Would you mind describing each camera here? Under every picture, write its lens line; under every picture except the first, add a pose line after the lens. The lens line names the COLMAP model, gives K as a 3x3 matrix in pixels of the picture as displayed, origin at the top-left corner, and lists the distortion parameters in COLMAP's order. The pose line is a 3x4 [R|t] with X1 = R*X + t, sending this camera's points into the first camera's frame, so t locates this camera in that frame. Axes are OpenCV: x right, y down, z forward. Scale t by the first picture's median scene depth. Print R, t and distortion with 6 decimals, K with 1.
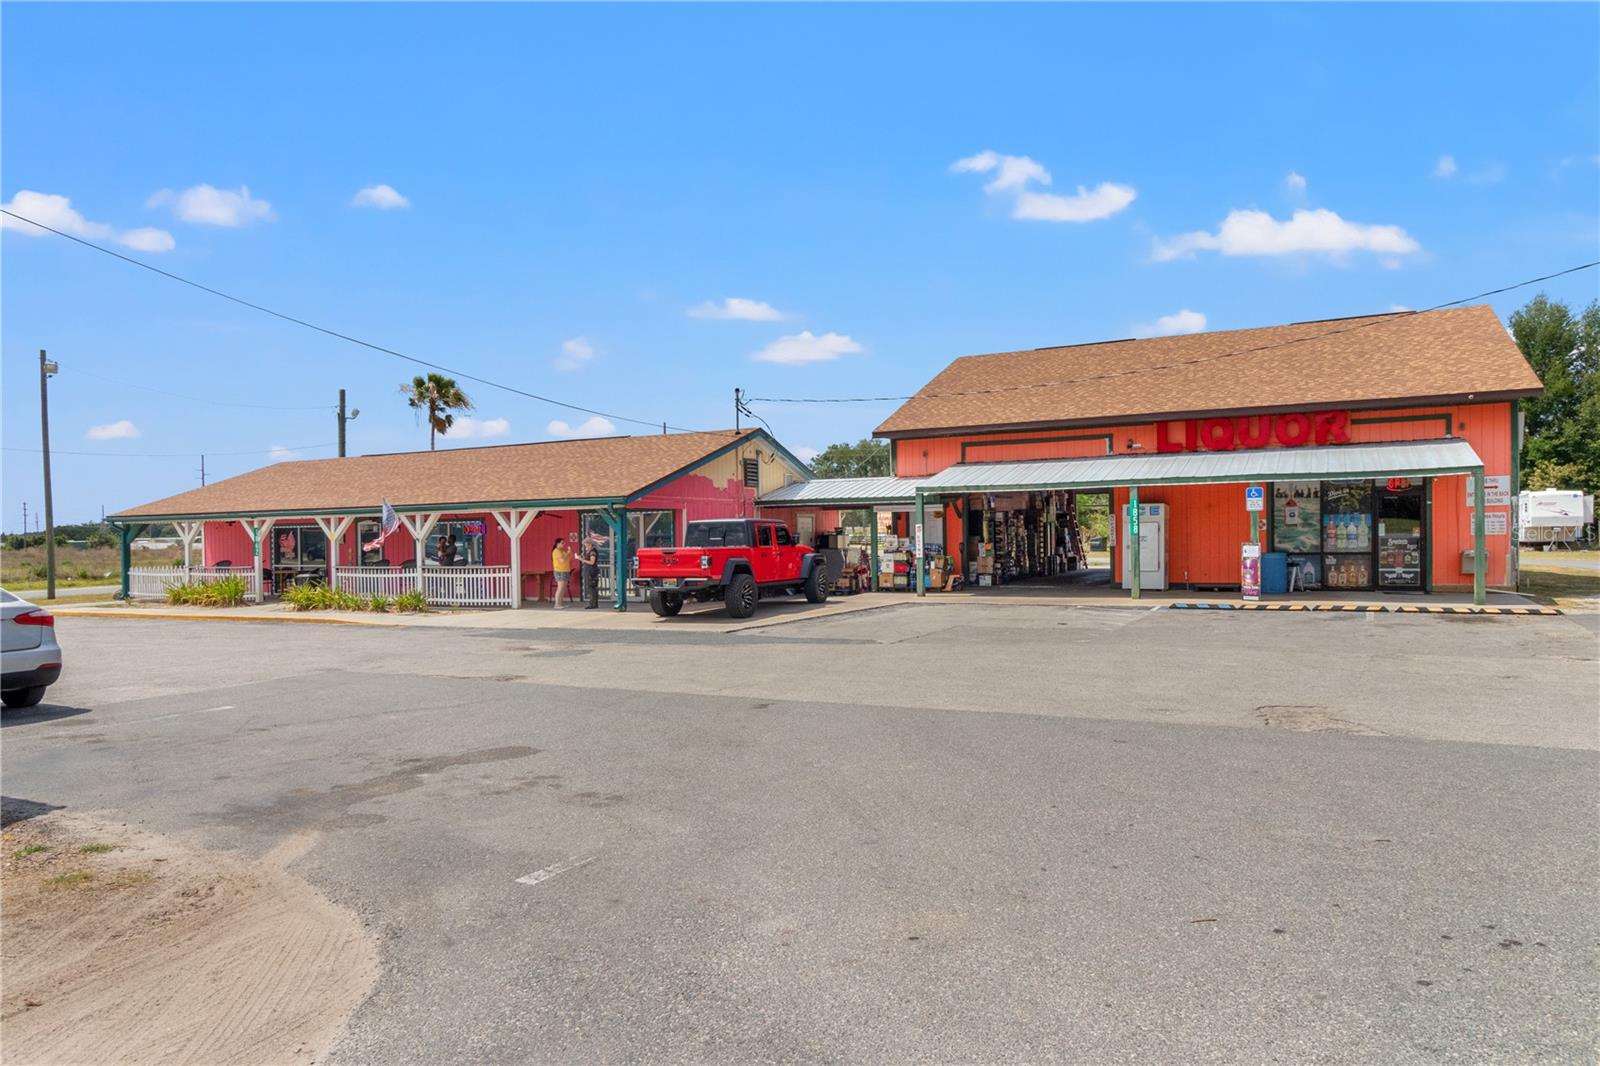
lens RADIAL K [[1037.9, 0, 782.9], [0, 1037.9, 565.8], [0, 0, 1]] dist [-0.001352, -0.000424]
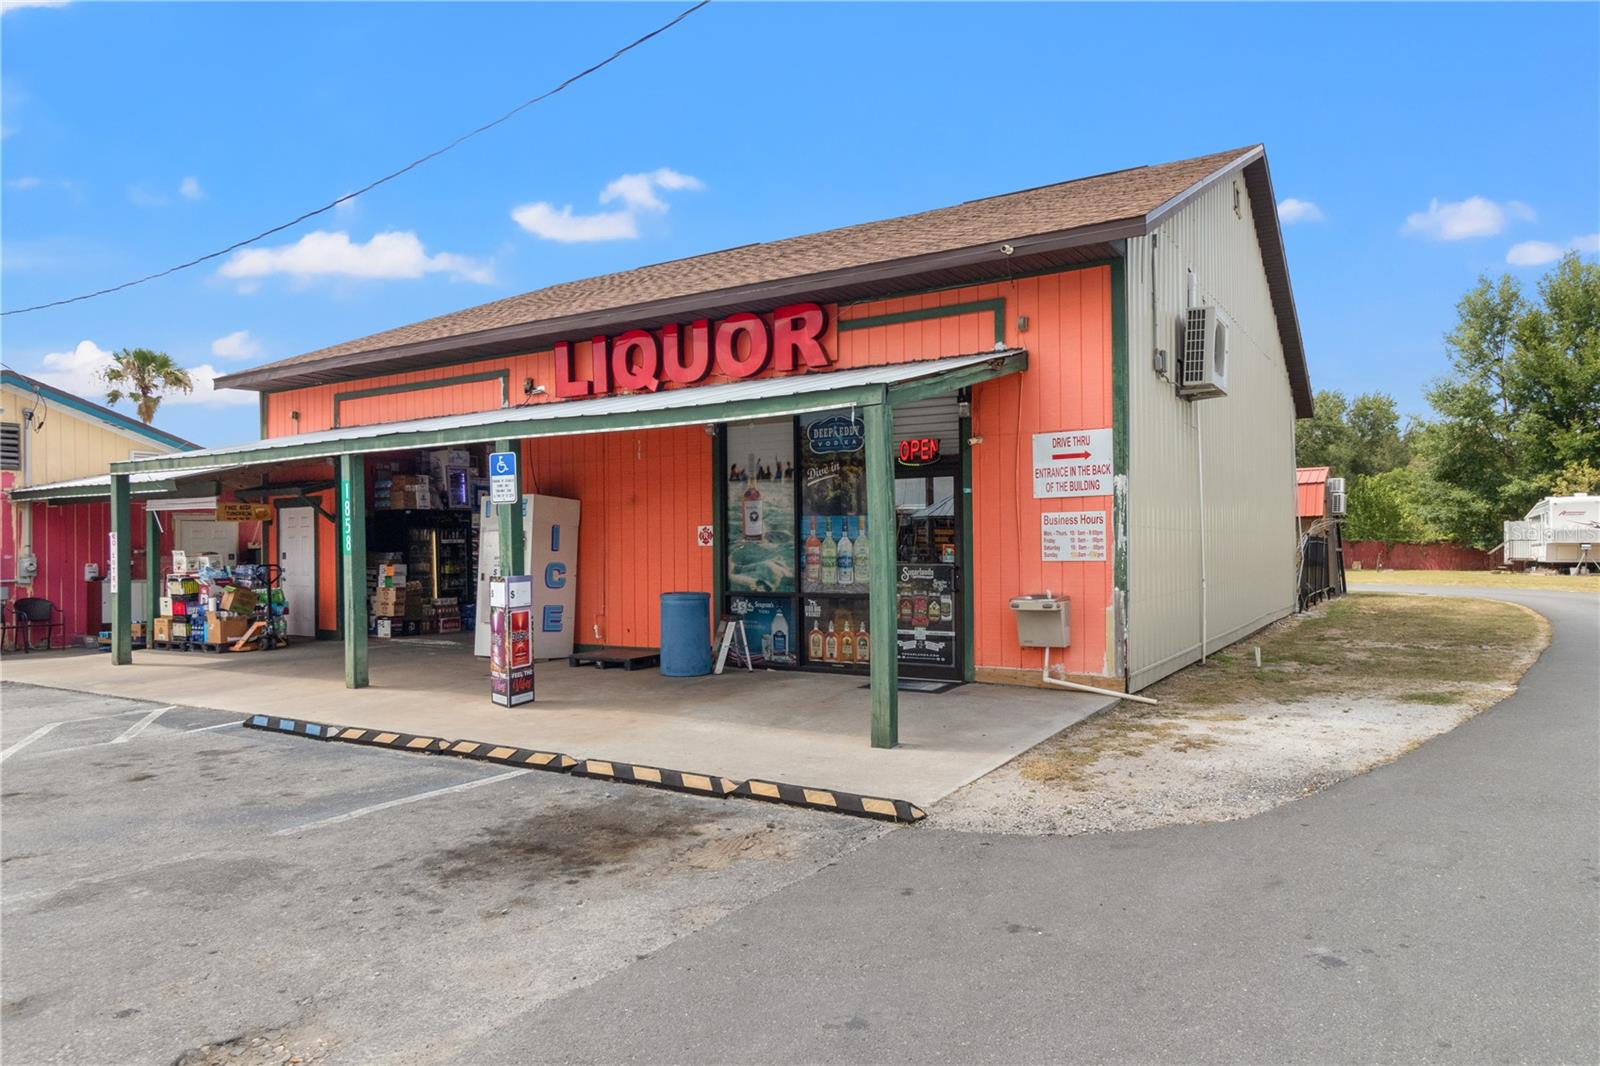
lens RADIAL K [[1020.0, 0, 807.0], [0, 1020.0, 554.3], [0, 0, 1]] dist [0.002716, 0.000669]
pose [[0.997950, 0.007494, -0.063554, 0.537066], [-0.008870, 0.999732, -0.021388, -0.020222], [0.063377, 0.021908, 0.997749, 0.499125]]
